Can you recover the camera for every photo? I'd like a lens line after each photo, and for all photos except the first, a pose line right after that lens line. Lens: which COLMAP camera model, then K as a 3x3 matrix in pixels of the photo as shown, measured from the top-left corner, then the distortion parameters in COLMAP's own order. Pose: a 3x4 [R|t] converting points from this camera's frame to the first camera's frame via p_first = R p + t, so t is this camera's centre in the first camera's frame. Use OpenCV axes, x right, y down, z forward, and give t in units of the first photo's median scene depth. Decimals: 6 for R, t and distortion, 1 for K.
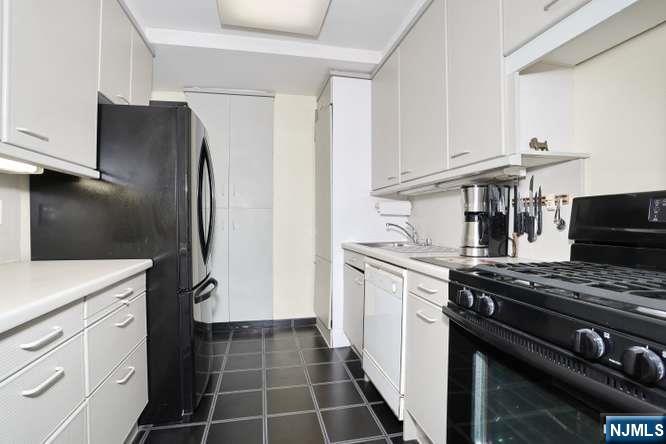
lens RADIAL K [[322.6, 0, 330.3], [0, 322.6, 220.3], [0, 0, 1]] dist [-0.071276, 0.028632]
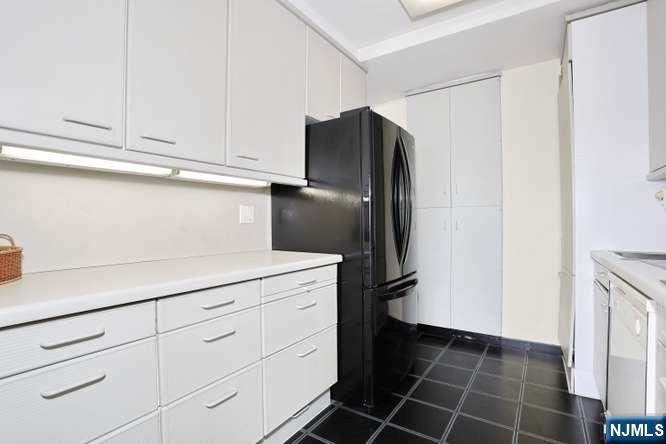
lens RADIAL K [[322.6, 0, 330.3], [0, 322.6, 220.3], [0, 0, 1]] dist [-0.071276, 0.028632]
pose [[0.695978, -0.008995, -0.718007, 0.162745], [0.004598, 0.999957, -0.008069, 0.008372], [0.718048, 0.002314, 0.695989, 0.134764]]
